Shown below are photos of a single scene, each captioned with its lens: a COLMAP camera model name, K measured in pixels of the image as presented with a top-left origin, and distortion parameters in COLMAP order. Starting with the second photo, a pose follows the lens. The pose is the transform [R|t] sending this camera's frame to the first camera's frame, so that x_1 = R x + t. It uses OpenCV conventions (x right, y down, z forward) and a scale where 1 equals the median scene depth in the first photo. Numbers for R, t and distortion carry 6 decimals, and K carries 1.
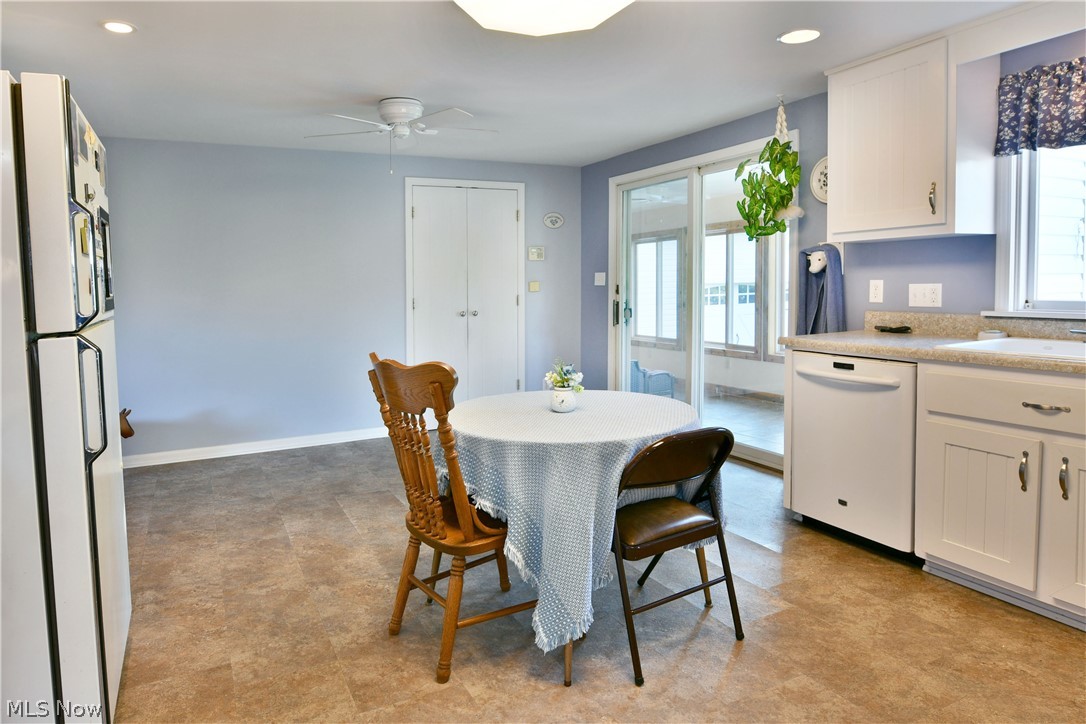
lens RADIAL K [[640.0, 0, 491.3], [0, 640.0, 327.3], [0, 0, 1]] dist [-0.014404, -0.002962]
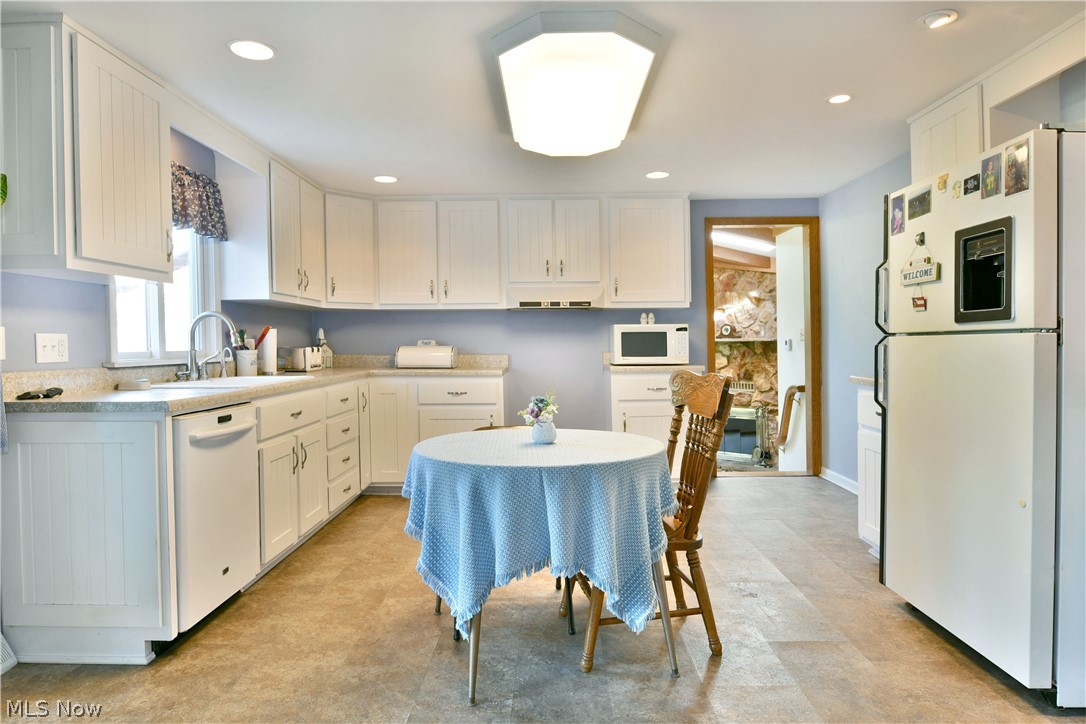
lens RADIAL K [[668.2, 0, 546.5], [0, 668.2, 345.1], [0, 0, 1]] dist [-0.012276, -0.006263]
pose [[-0.913108, 0.019808, 0.407236, -0.278229], [0.047345, 0.997213, 0.057654, -0.084359], [-0.404960, 0.071925, -0.911501, 1.734783]]
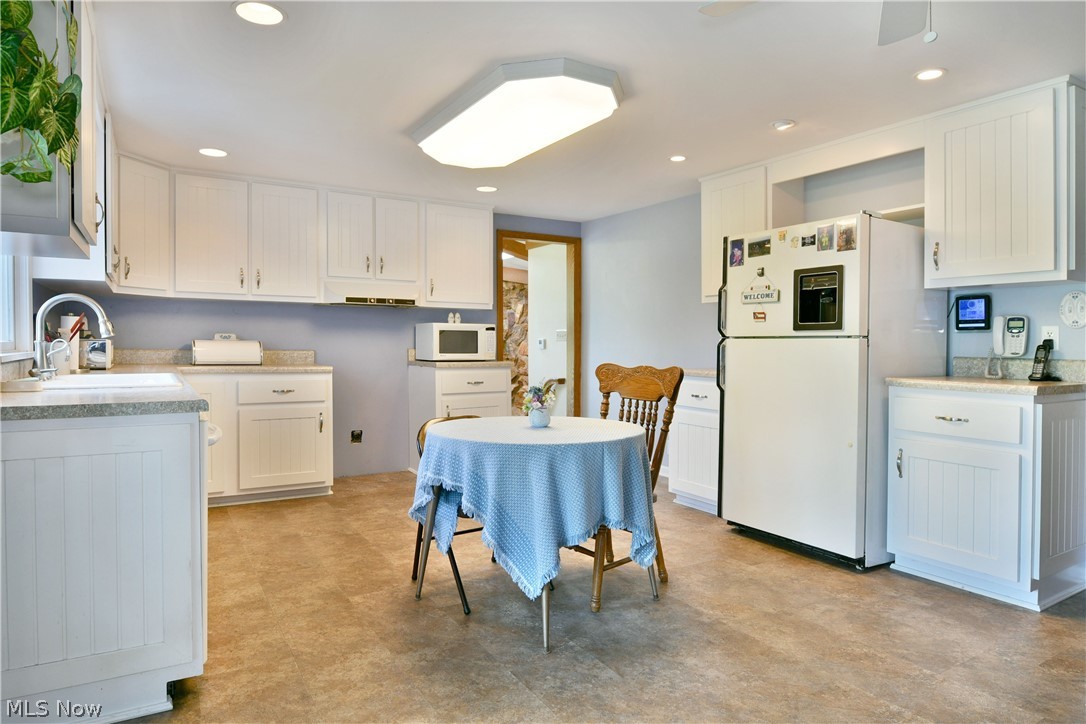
lens RADIAL K [[668.2, 0, 545.2], [0, 668.2, 344.3], [0, 0, 1]] dist [-0.012276, -0.006263]
pose [[-0.989693, 0.006984, -0.143036, 0.252723], [-0.003261, 0.997452, 0.071263, -0.102938], [0.143170, 0.070994, -0.987149, 1.947753]]
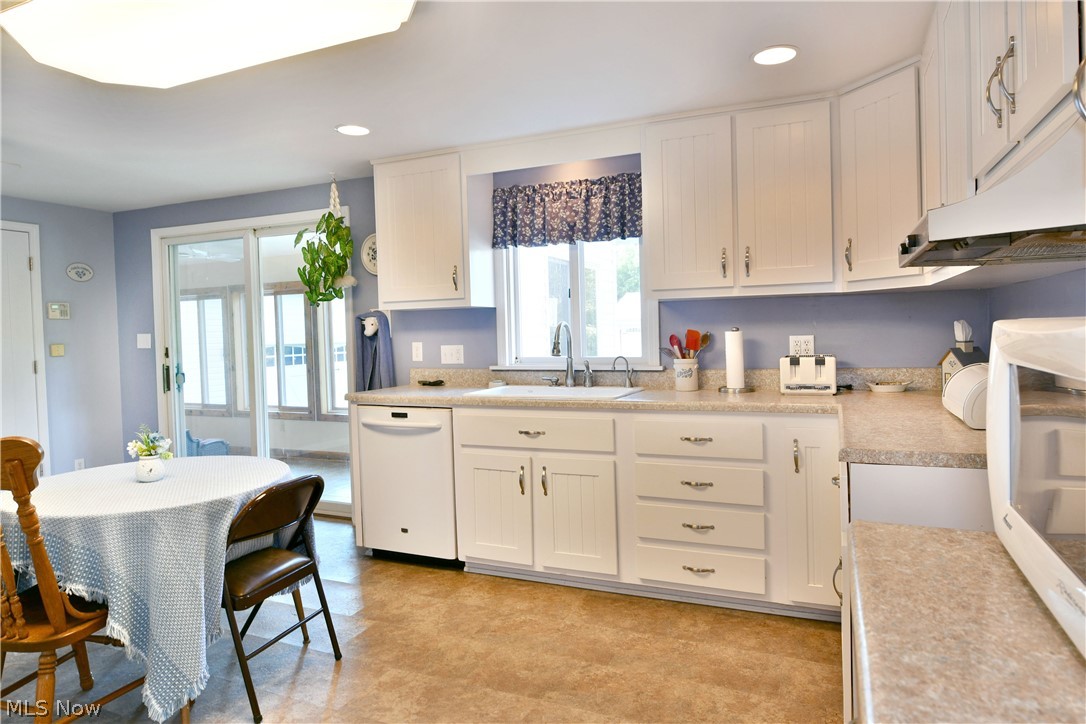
lens RADIAL K [[668.2, 0, 533.9], [0, 668.2, 371.3], [0, 0, 1]] dist [-0.012276, -0.006263]
pose [[0.743222, -0.028556, 0.668435, -0.097699], [0.047462, 0.998822, -0.010102, 0.003858], [-0.667359, 0.039233, 0.743702, -0.103404]]
